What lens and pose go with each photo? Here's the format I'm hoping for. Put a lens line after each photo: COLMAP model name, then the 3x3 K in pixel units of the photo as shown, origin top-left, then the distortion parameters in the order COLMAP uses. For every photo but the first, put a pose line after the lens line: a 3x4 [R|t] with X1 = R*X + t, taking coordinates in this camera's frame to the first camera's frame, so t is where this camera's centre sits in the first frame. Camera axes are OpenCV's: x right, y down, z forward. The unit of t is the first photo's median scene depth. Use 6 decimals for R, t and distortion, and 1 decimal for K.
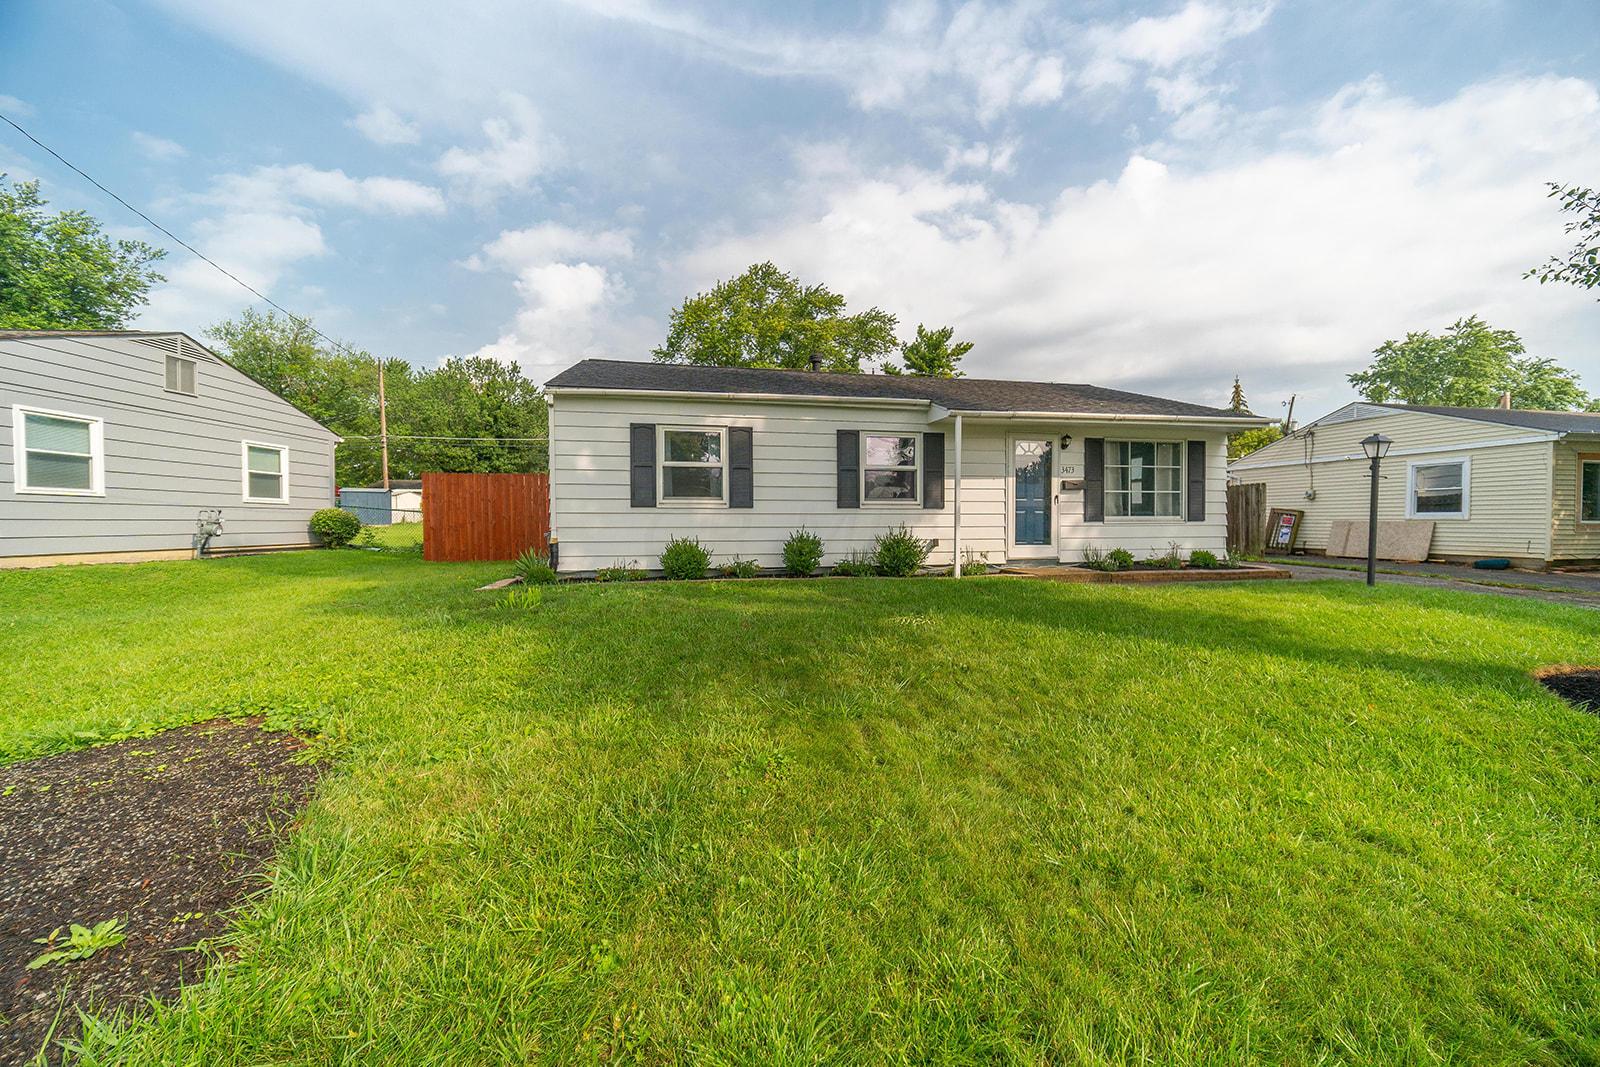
lens RADIAL K [[620.8, 0, 822.6], [0, 620.8, 535.3], [0, 0, 1]] dist [-0.002013, -0.000100]
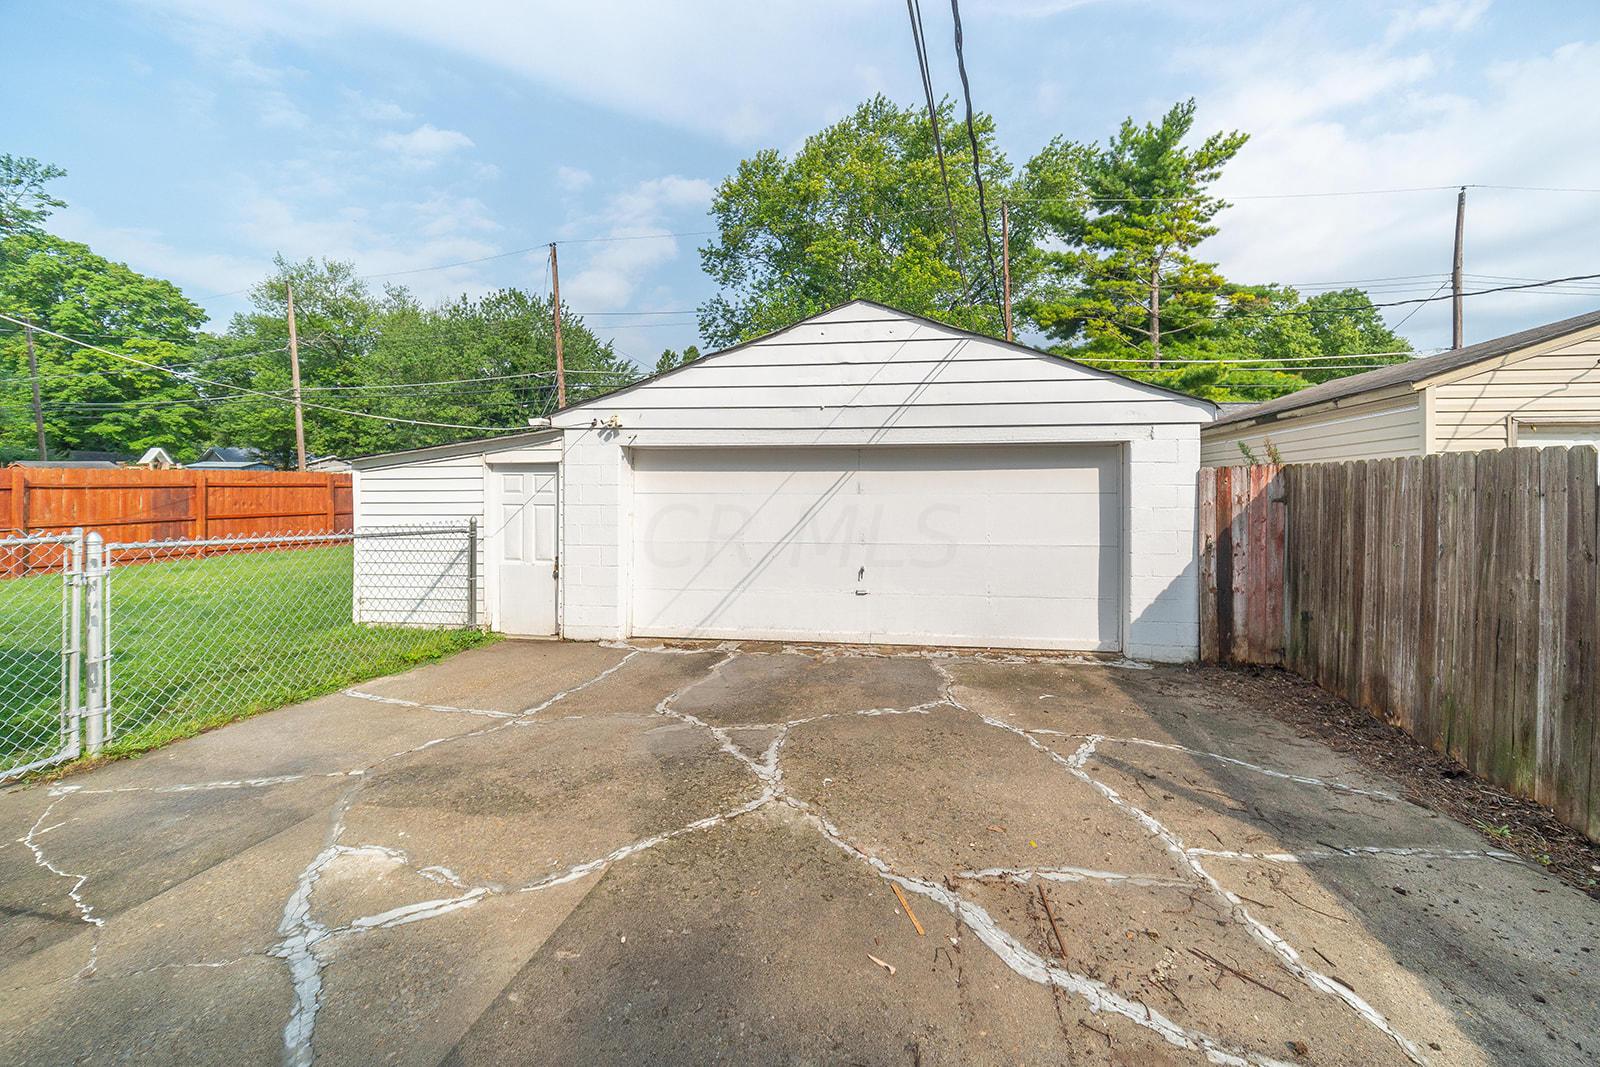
lens RADIAL K [[658.2, 0, 826.6], [0, 658.2, 493.3], [0, 0, 1]] dist [-0.002581, 0.000276]
pose [[0.932782, 0.004120, -0.360418, 0.583925], [-0.011284, 0.999778, -0.017774, -0.120778], [0.360265, 0.020646, 0.932622, 1.975115]]
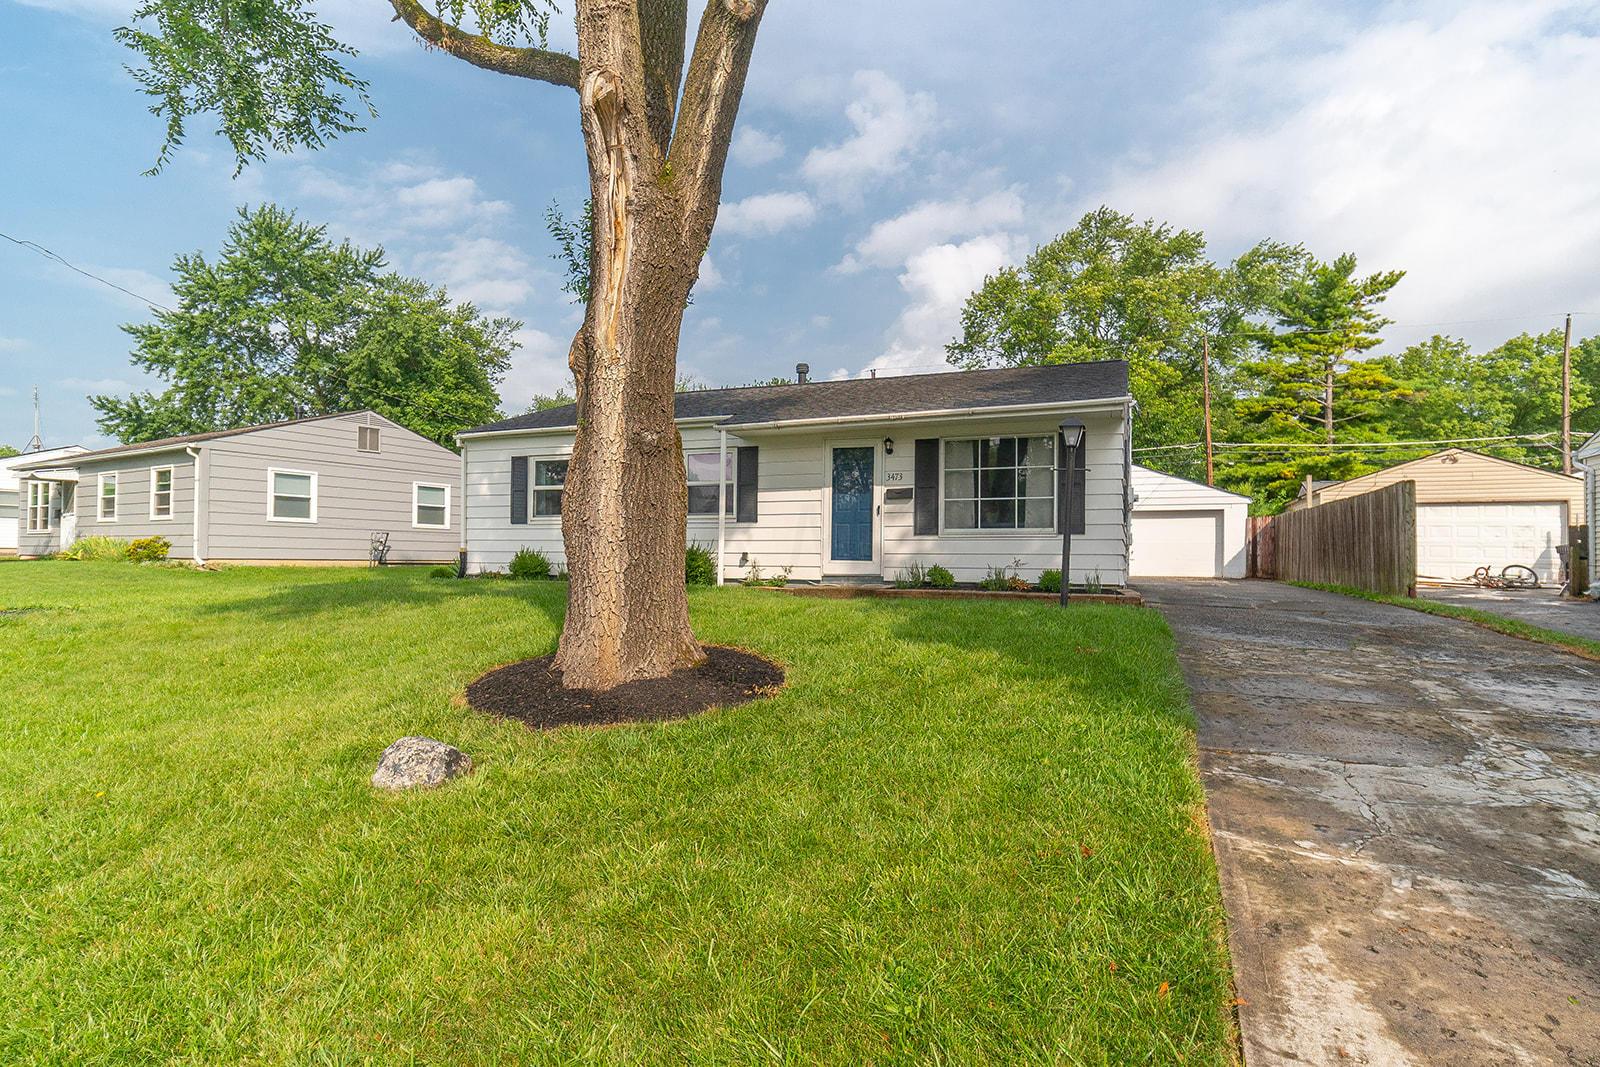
lens RADIAL K [[833.2, 0, 820.4], [0, 833.2, 566.4], [0, 0, 1]] dist [0.004290, 0.000066]
pose [[0.840367, 0.011881, -0.541888, 0.960482], [-0.021467, 0.999705, -0.011373, 0.039164], [0.541593, 0.021190, 0.840374, -0.057648]]
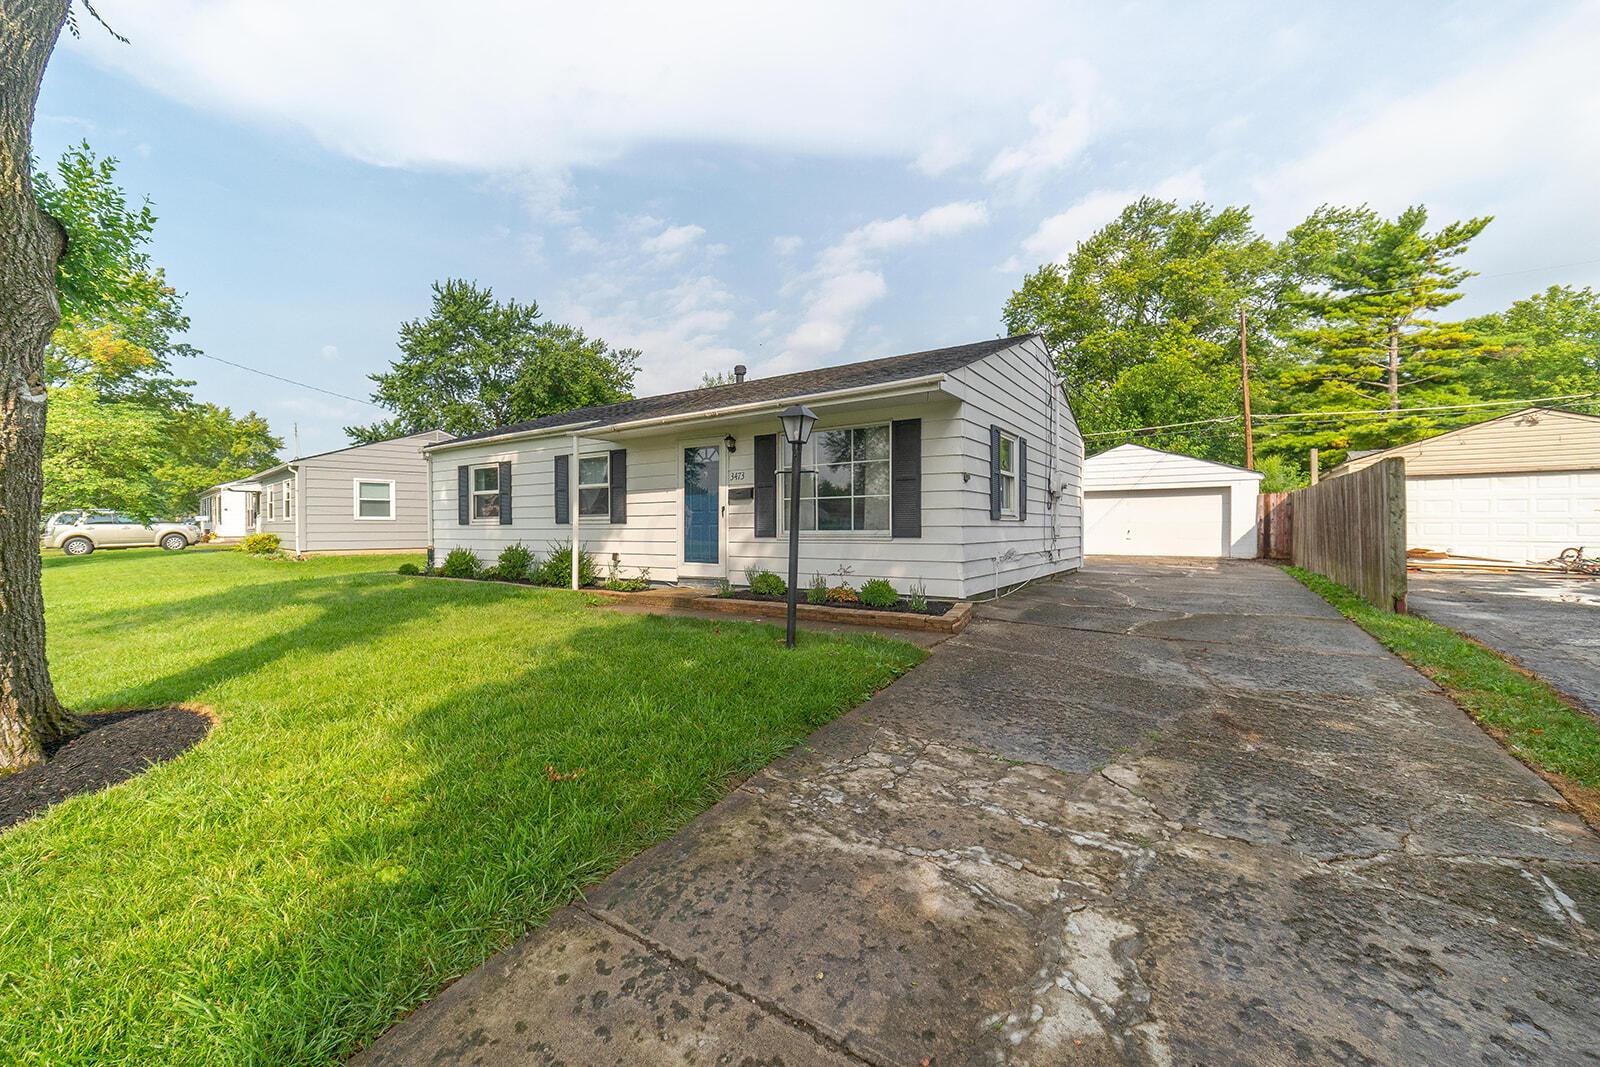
lens RADIAL K [[655.5, 0, 753.8], [0, 655.5, 540.7], [0, 0, 1]] dist [0.003249, 0.000106]
pose [[0.676053, 0.012606, -0.736745, 1.081634], [-0.012710, 0.999904, 0.005445, -0.022183], [0.736743, 0.005683, 0.676149, 0.411655]]
